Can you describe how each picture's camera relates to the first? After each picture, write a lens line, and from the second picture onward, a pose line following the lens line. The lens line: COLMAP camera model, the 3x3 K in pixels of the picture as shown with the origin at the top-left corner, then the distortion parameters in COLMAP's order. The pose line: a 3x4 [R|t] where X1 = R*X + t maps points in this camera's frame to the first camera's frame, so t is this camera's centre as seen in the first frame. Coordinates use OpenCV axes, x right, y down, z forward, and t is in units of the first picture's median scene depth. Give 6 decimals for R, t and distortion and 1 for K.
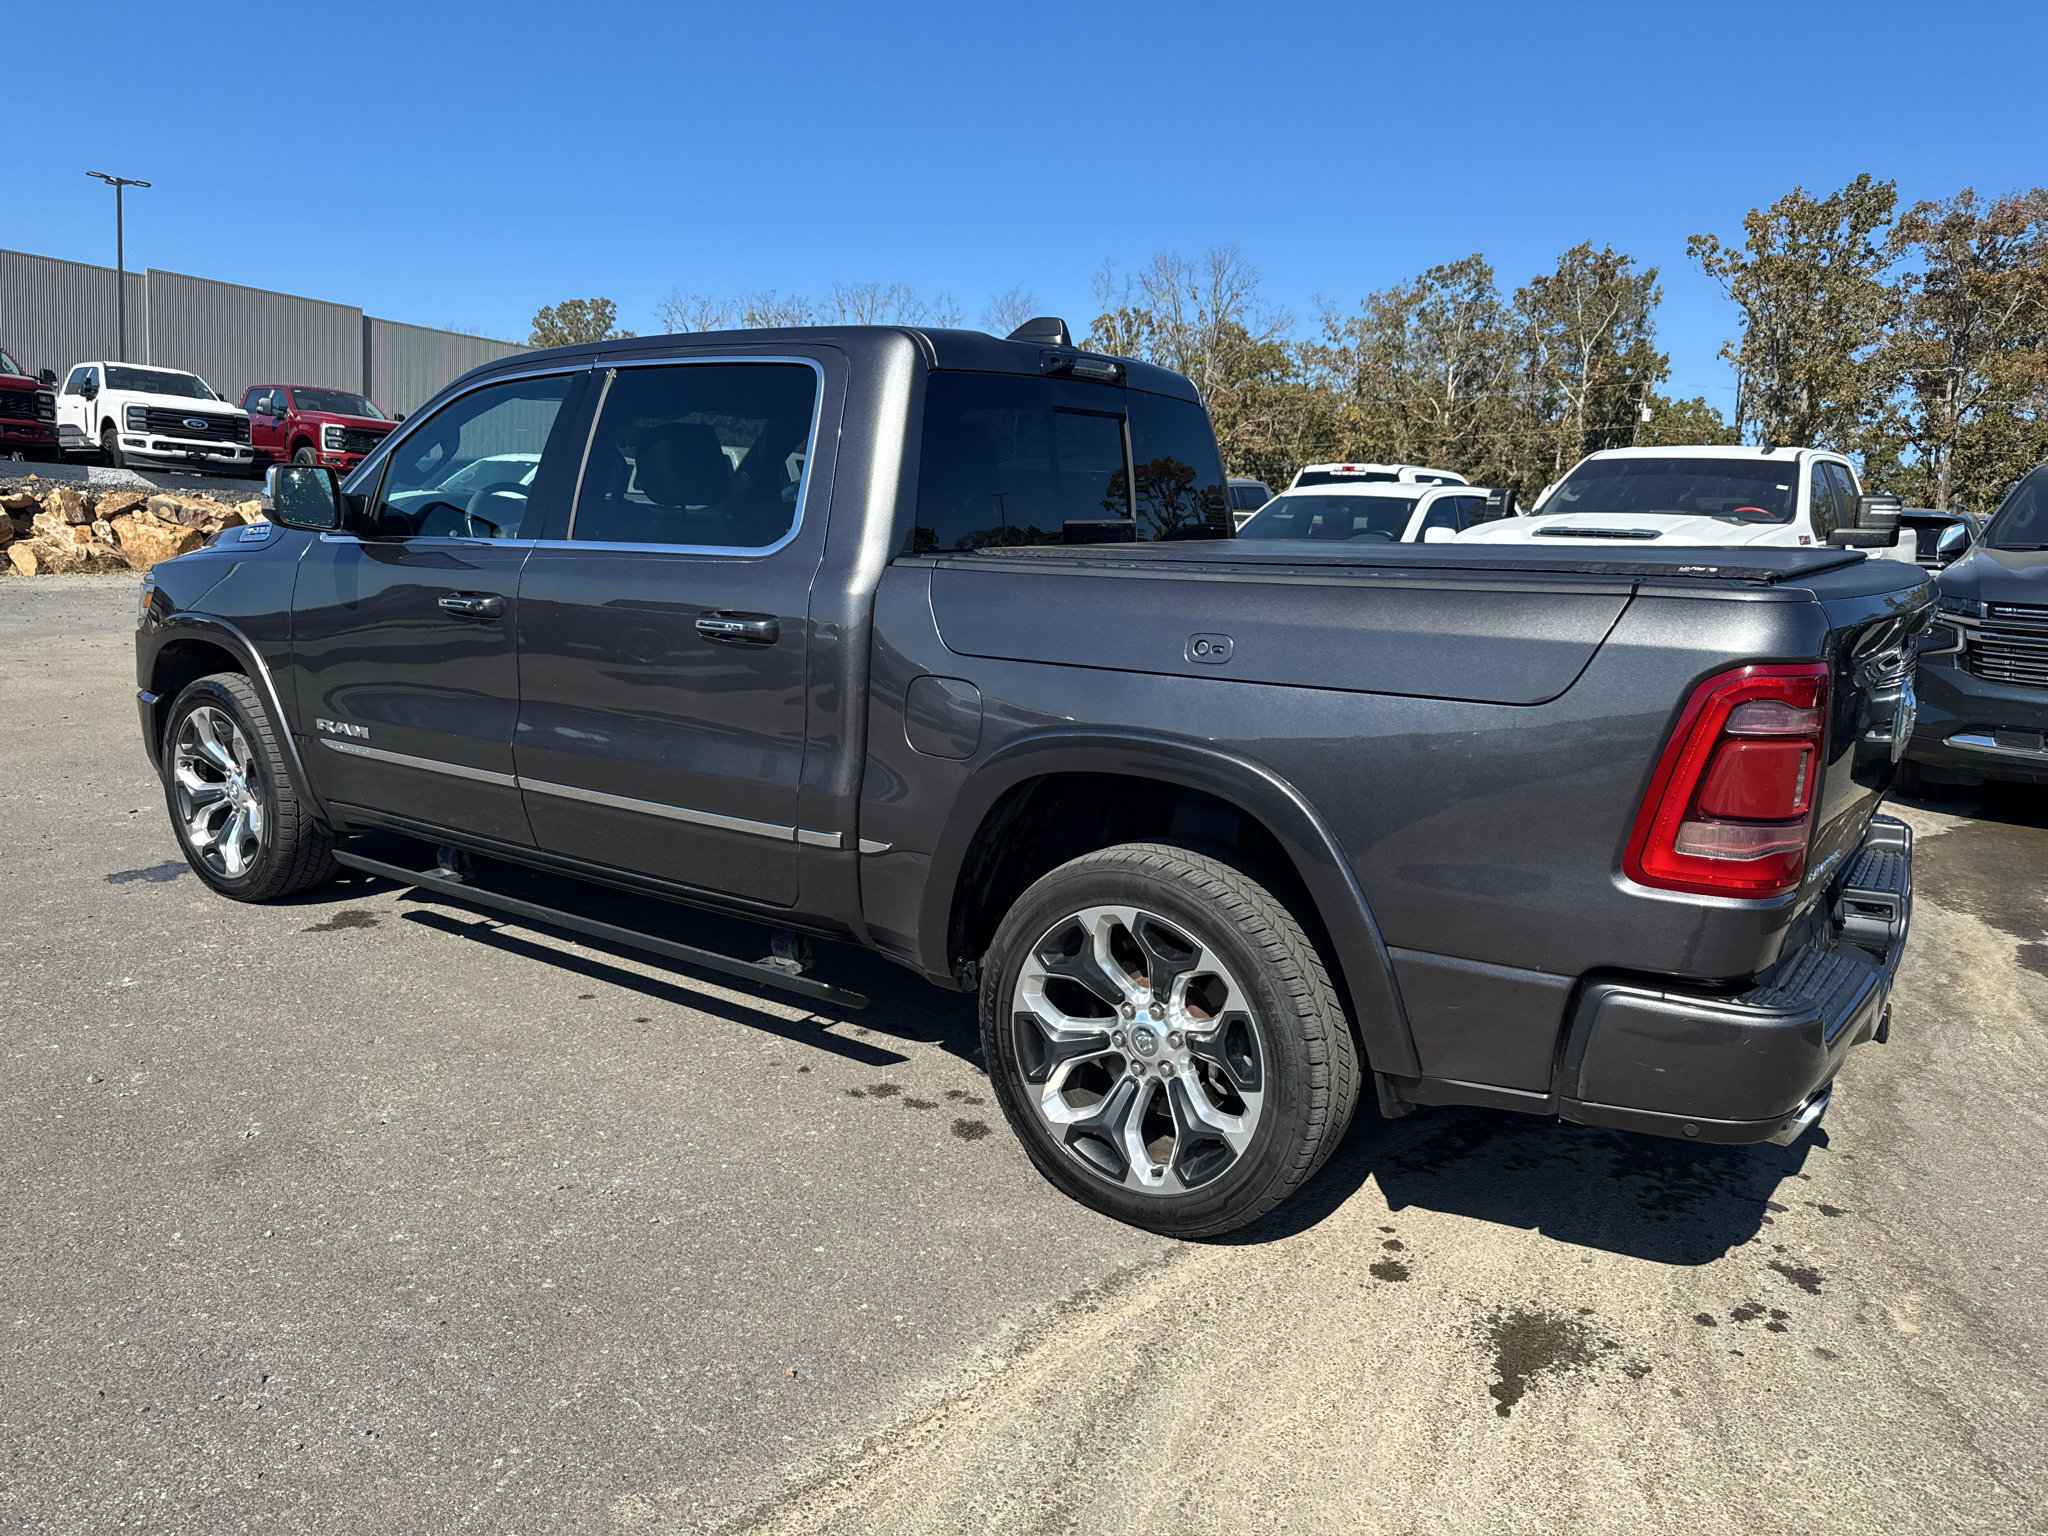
lens RADIAL K [[1425.6, 0, 992.8], [0, 1425.6, 793.3], [0, 0, 1]] dist [0.046855, -0.061661]
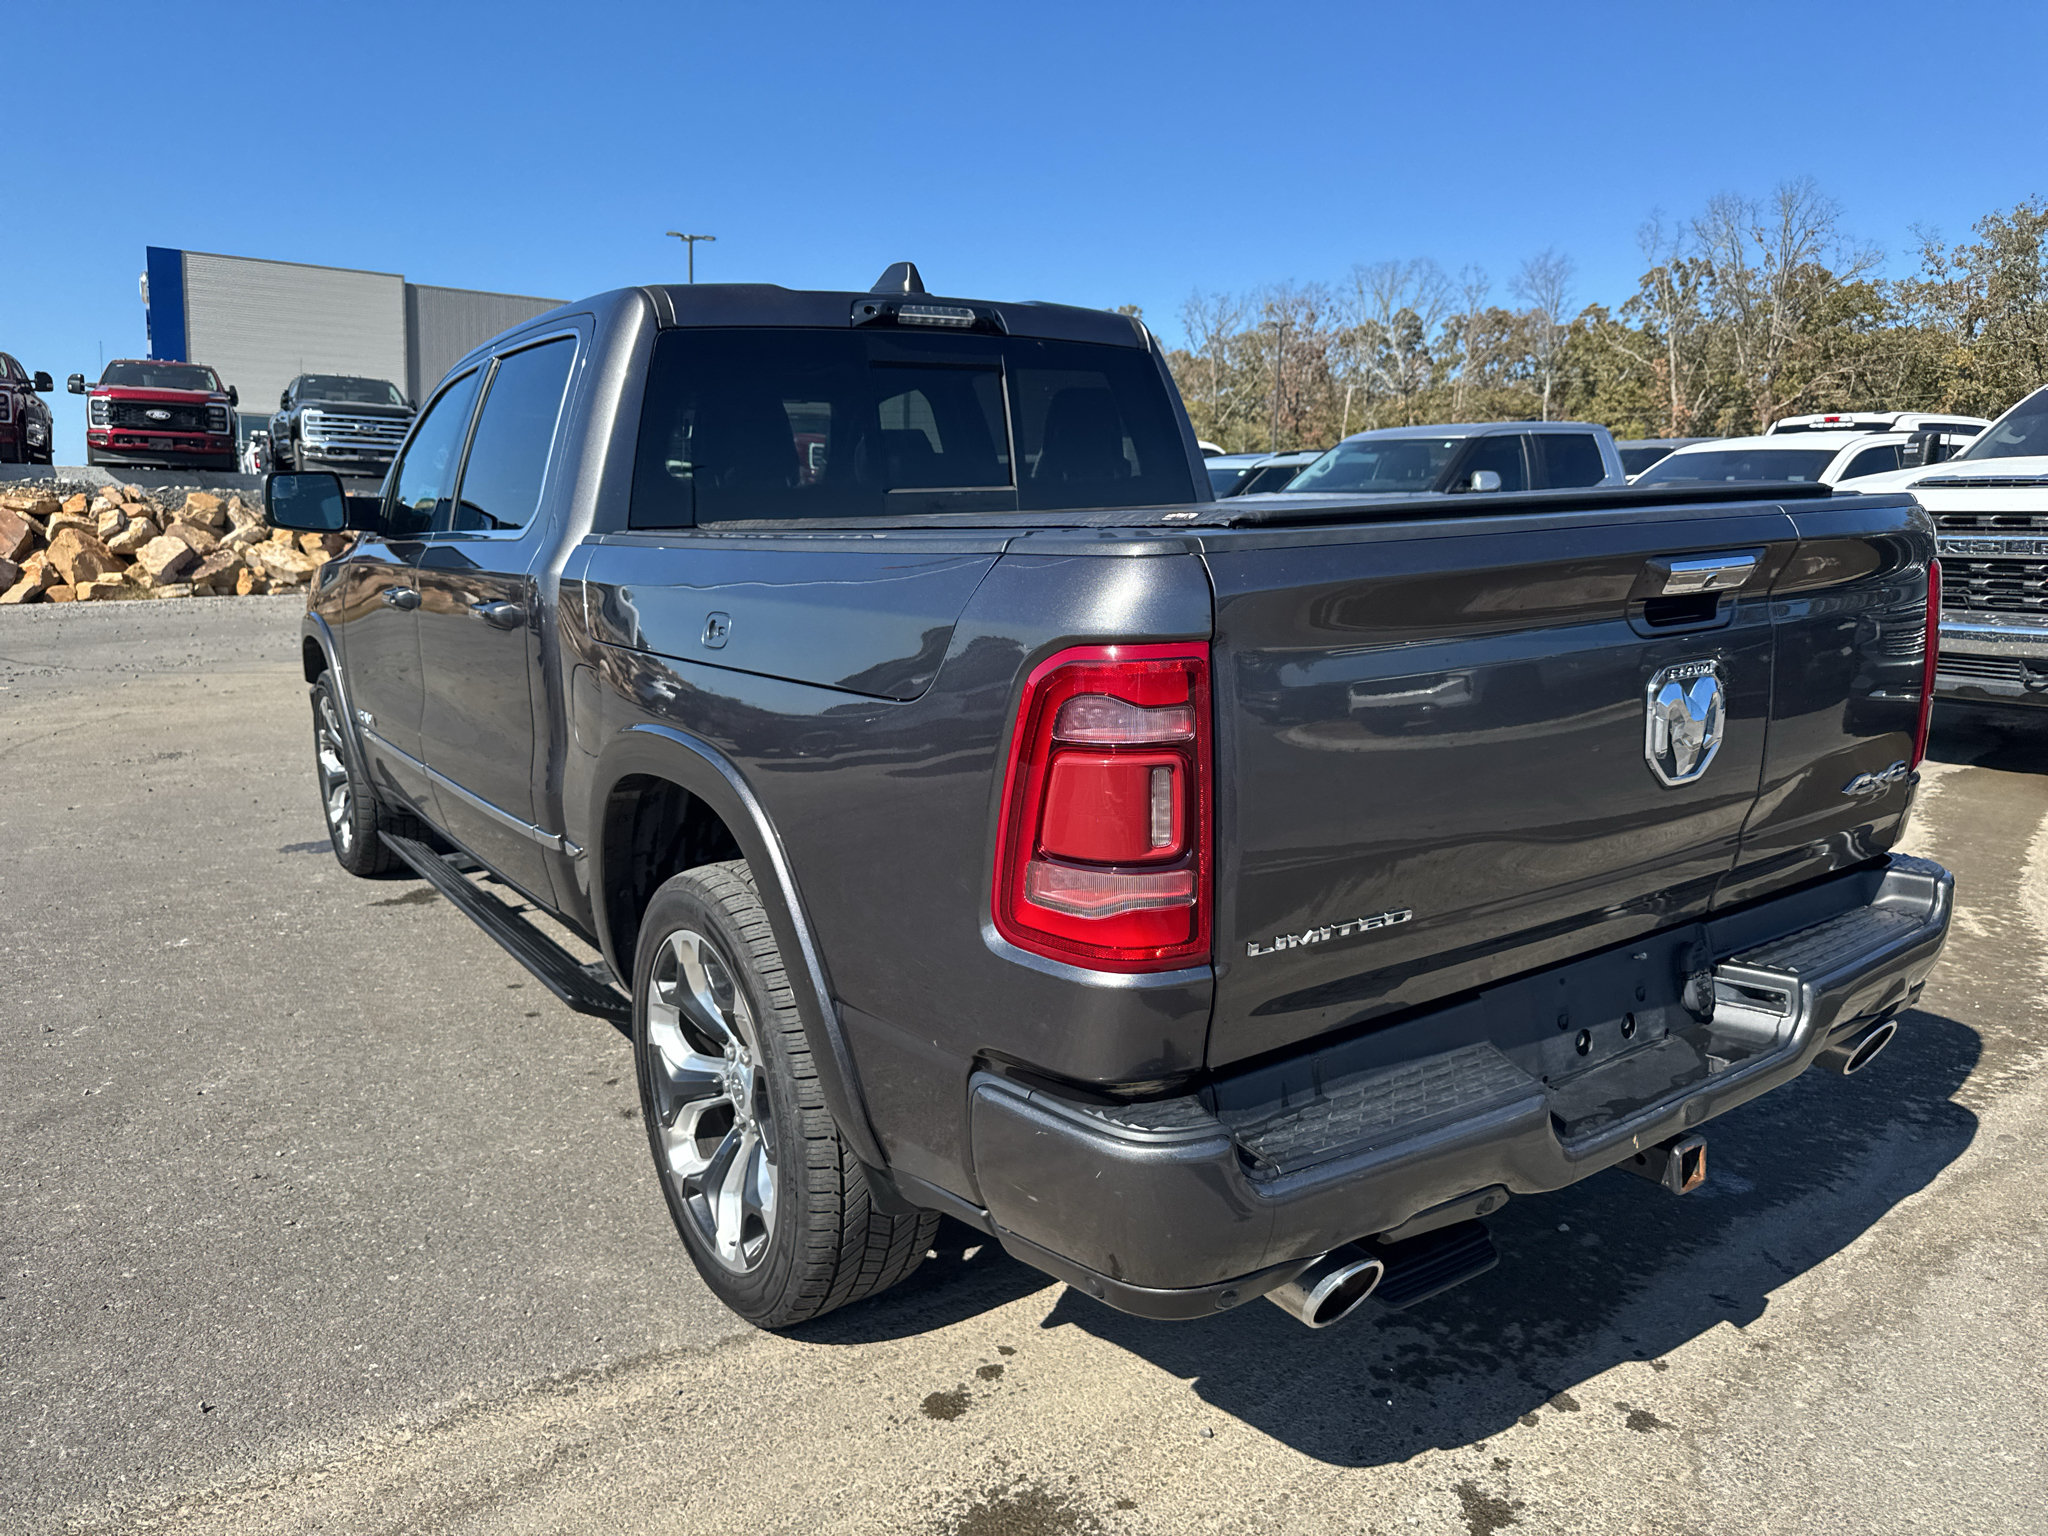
lens RADIAL K [[1425.6, 0, 1015.6], [0, 1425.6, 782.8], [0, 0, 1]] dist [0.046855, -0.061661]
pose [[0.939514, 0.023913, -0.341674, 0.328530], [-0.024749, 0.999692, 0.001912, -0.009667], [0.341614, 0.006660, 0.939817, 0.145523]]
